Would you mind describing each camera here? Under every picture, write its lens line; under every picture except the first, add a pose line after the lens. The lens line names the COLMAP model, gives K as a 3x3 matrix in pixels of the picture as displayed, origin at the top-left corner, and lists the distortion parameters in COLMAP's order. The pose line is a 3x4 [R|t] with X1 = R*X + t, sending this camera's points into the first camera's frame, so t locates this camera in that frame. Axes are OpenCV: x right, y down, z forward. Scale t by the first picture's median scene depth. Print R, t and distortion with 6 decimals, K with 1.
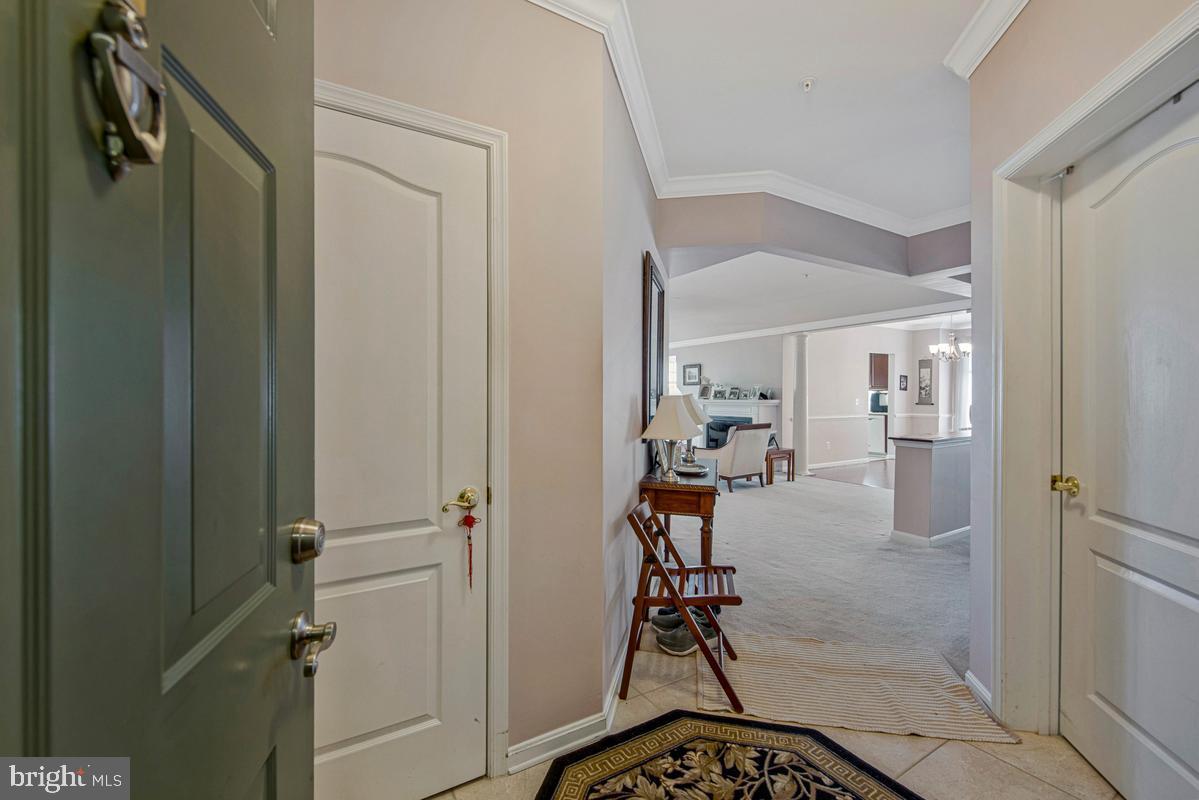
lens RADIAL K [[489.5, 0, 602.7], [0, 489.5, 394.2], [0, 0, 1]] dist [-0.015172, -0.000015]
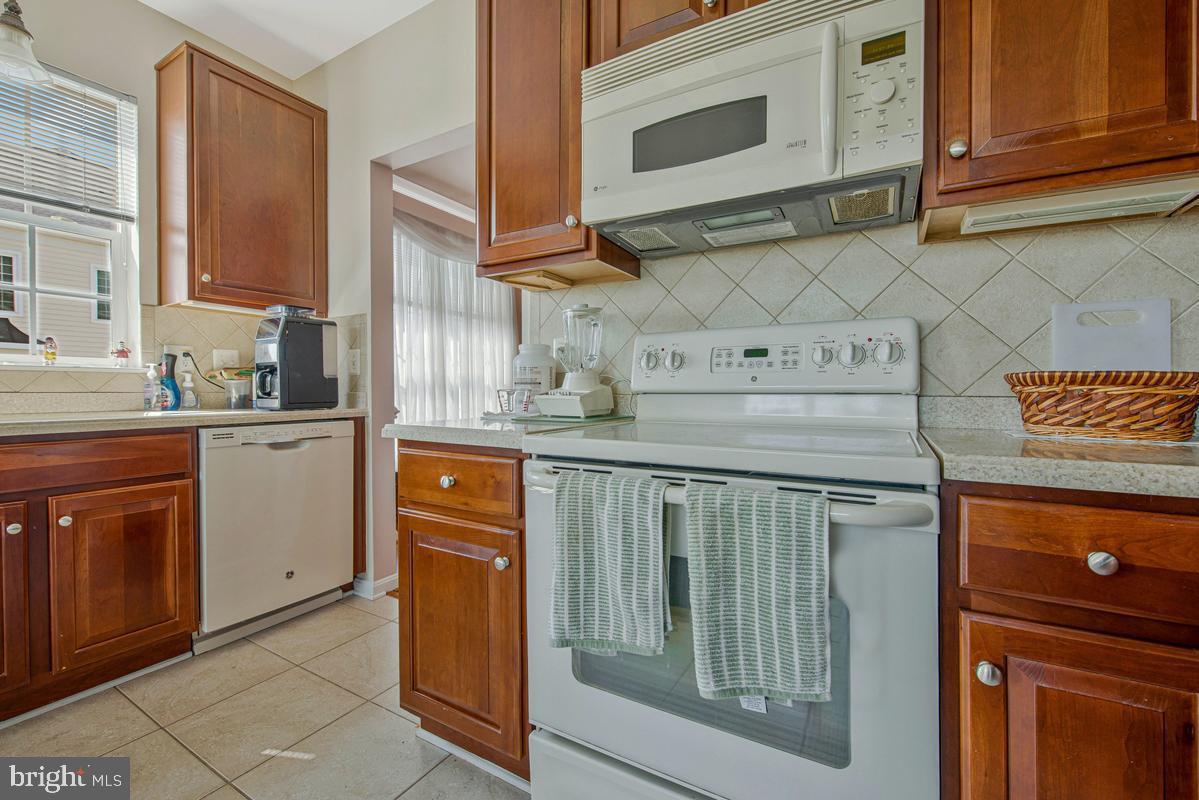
lens RADIAL K [[498.5, 0, 592.2], [0, 498.5, 397.5], [0, 0, 1]] dist [-0.018194, -0.000139]
pose [[-0.473115, -0.013460, 0.880898, 0.335888], [-0.005216, 0.999909, 0.012478, 0.031457], [-0.880985, 0.001309, -0.473142, 1.069335]]
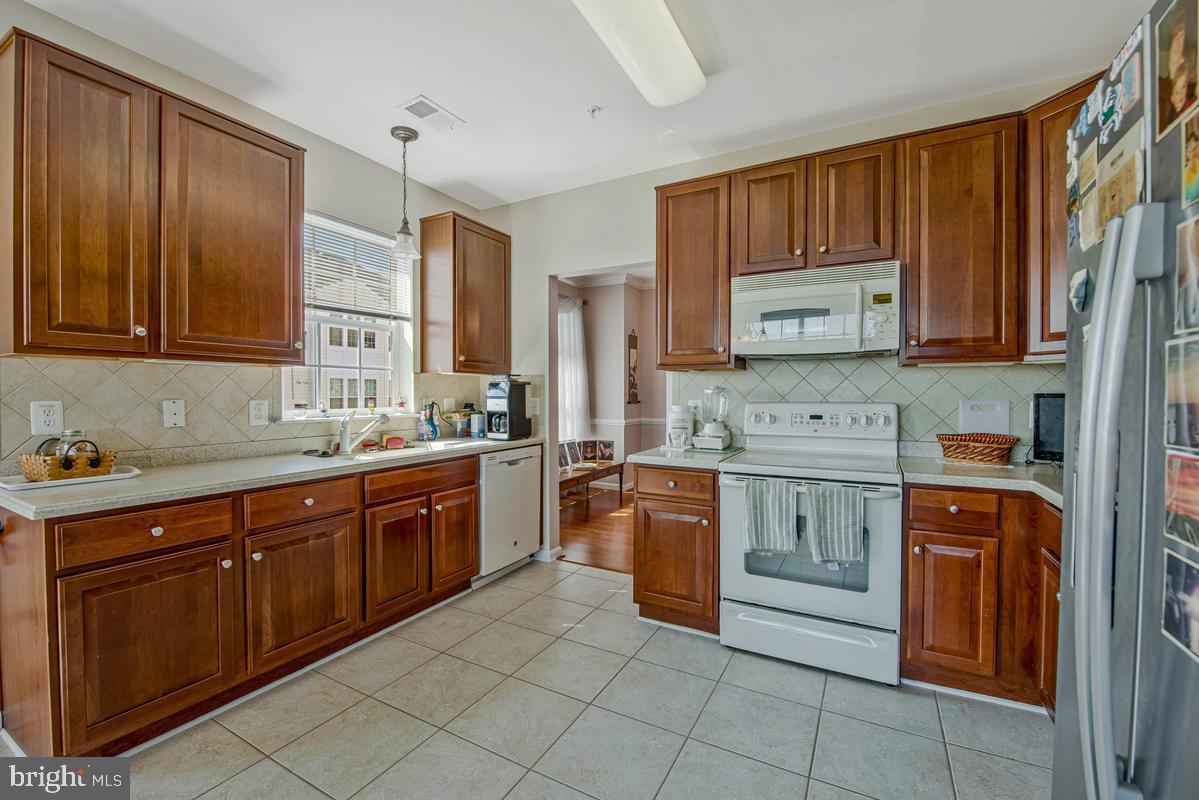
lens RADIAL K [[500.2, 0, 593.9], [0, 500.2, 400.3], [0, 0, 1]] dist [-0.026866, -0.000001]
pose [[-0.485781, -0.013387, 0.873978, 0.254745], [-0.002797, 0.999901, 0.013761, 0.006505], [-0.874076, 0.004241, -0.485771, 1.208061]]
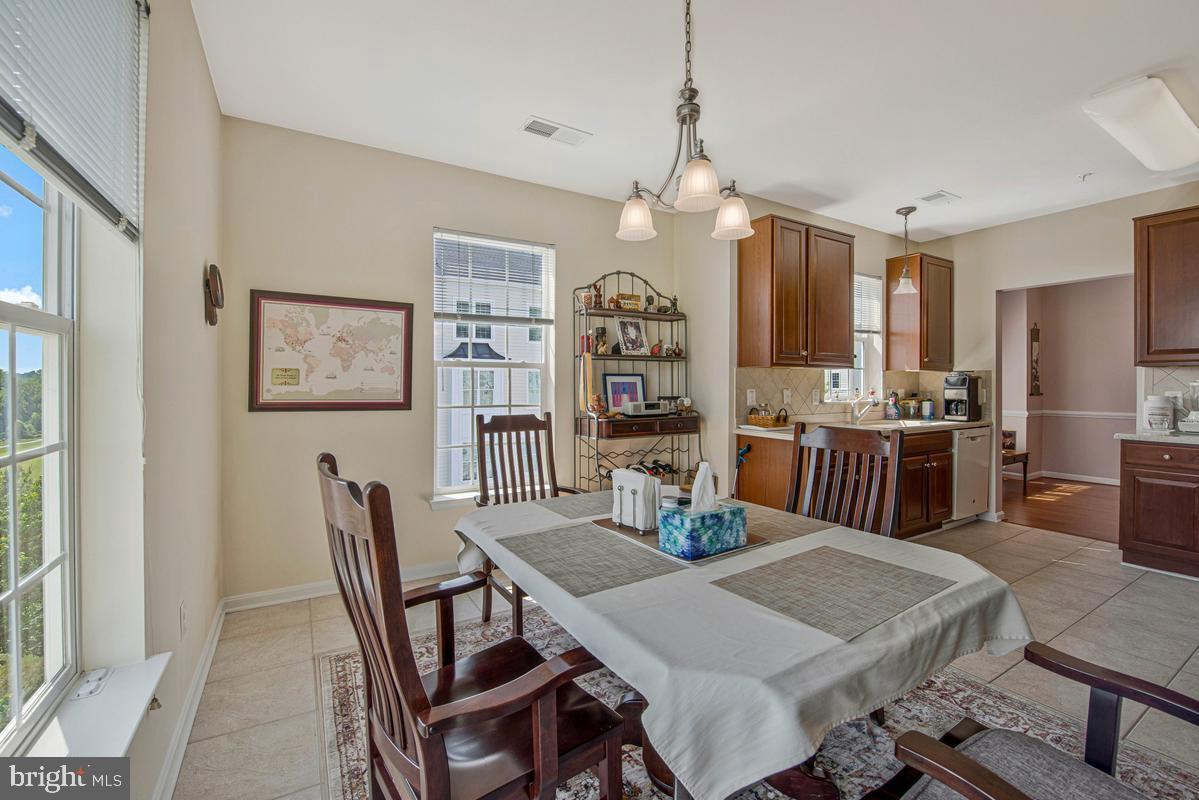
lens RADIAL K [[499.4, 0, 592.0], [0, 499.4, 386.1], [0, 0, 1]] dist [-0.020134, -0.000207]
pose [[0.031309, -0.002776, 0.999506, 0.123801], [-0.003097, 0.999991, 0.002875, 0.006878], [-0.999505, -0.003186, 0.031300, 1.425476]]
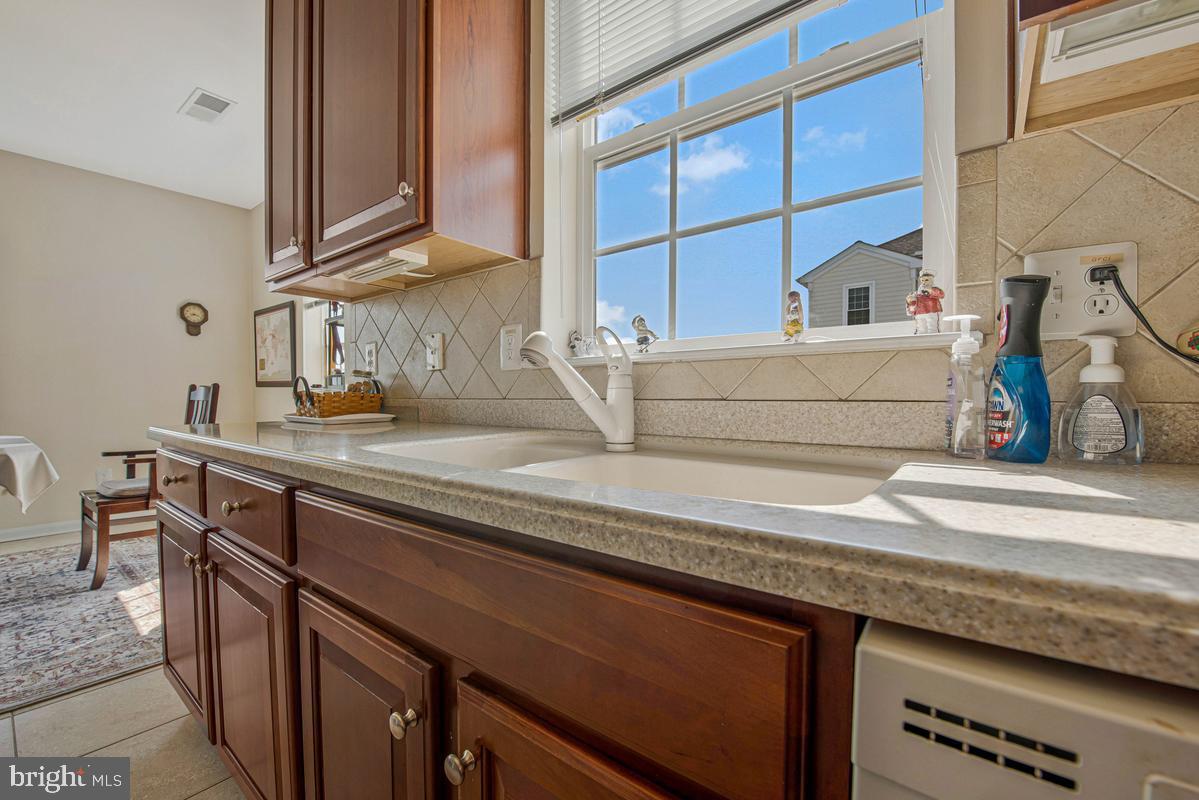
lens RADIAL K [[491.5, 0, 578.2], [0, 491.5, 413.8], [0, 0, 1]] dist [-0.019127, 0.000053]
pose [[0.944165, -0.009916, 0.329323, 0.550422], [-0.001579, 0.999399, 0.034620, 0.032291], [-0.329469, -0.033207, 0.943582, 1.089948]]
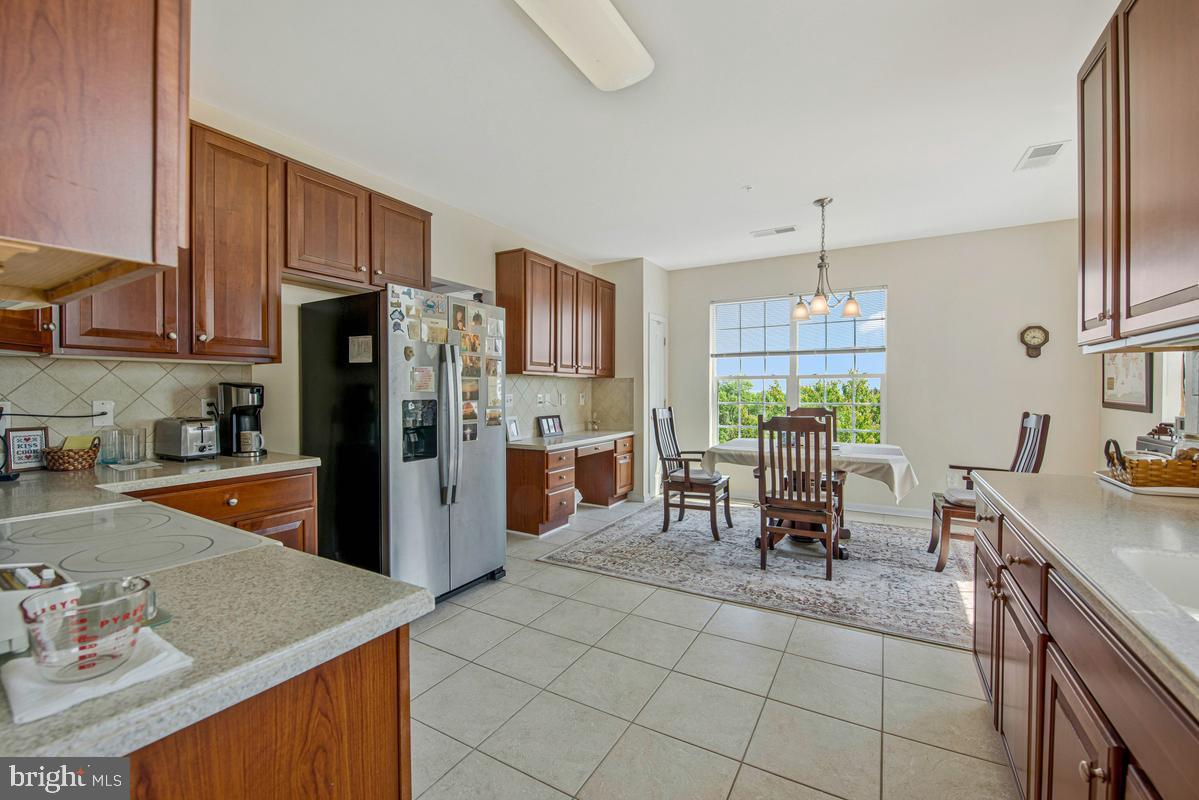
lens RADIAL K [[498.5, 0, 592.2], [0, 498.5, 397.5], [0, 0, 1]] dist [-0.018194, -0.000139]
pose [[0.465798, 0.010102, -0.884834, 0.582999], [0.004037, 0.999900, 0.013541, 0.006751], [0.884882, -0.009880, 0.465710, 1.038739]]
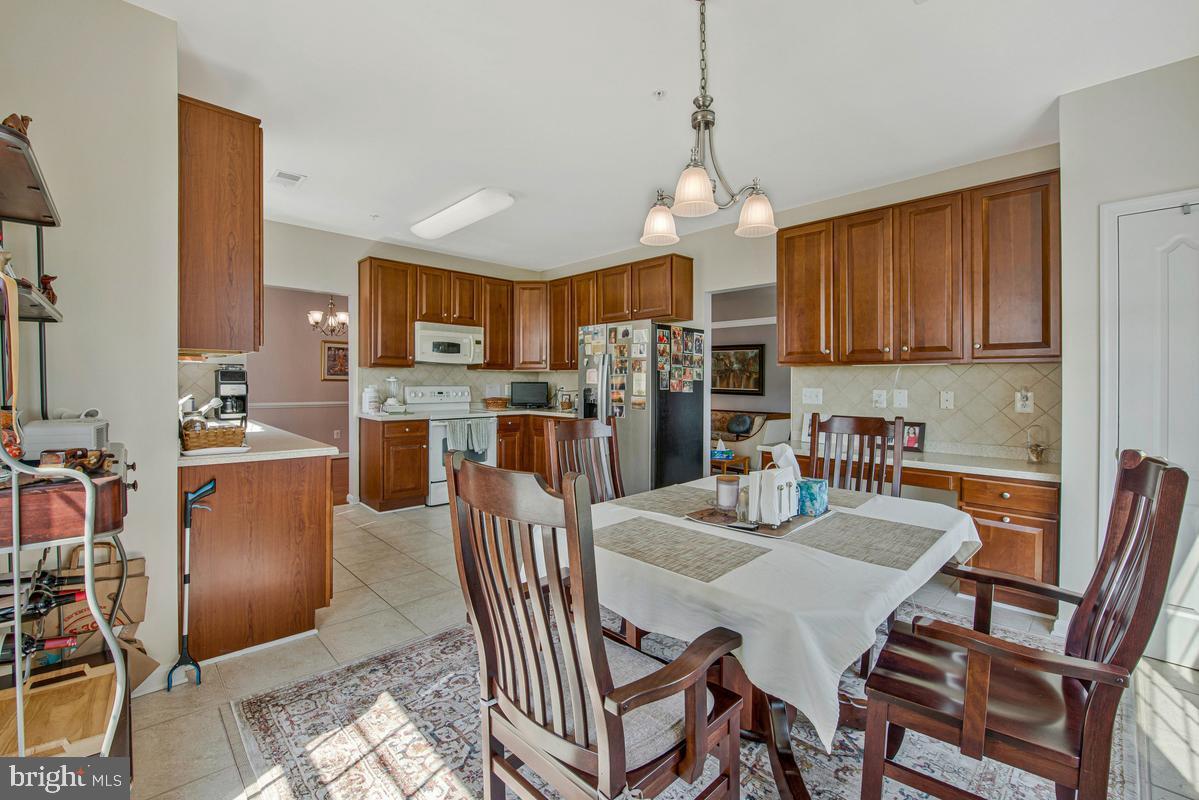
lens RADIAL K [[512.4, 0, 574.9], [0, 512.4, 386.0], [0, 0, 1]] dist [-0.001683, -0.000232]
pose [[-0.983564, -0.007663, -0.180396, 0.395085], [-0.008899, 0.999942, 0.006043, 0.006473], [0.180339, 0.007549, -0.983576, 1.582943]]
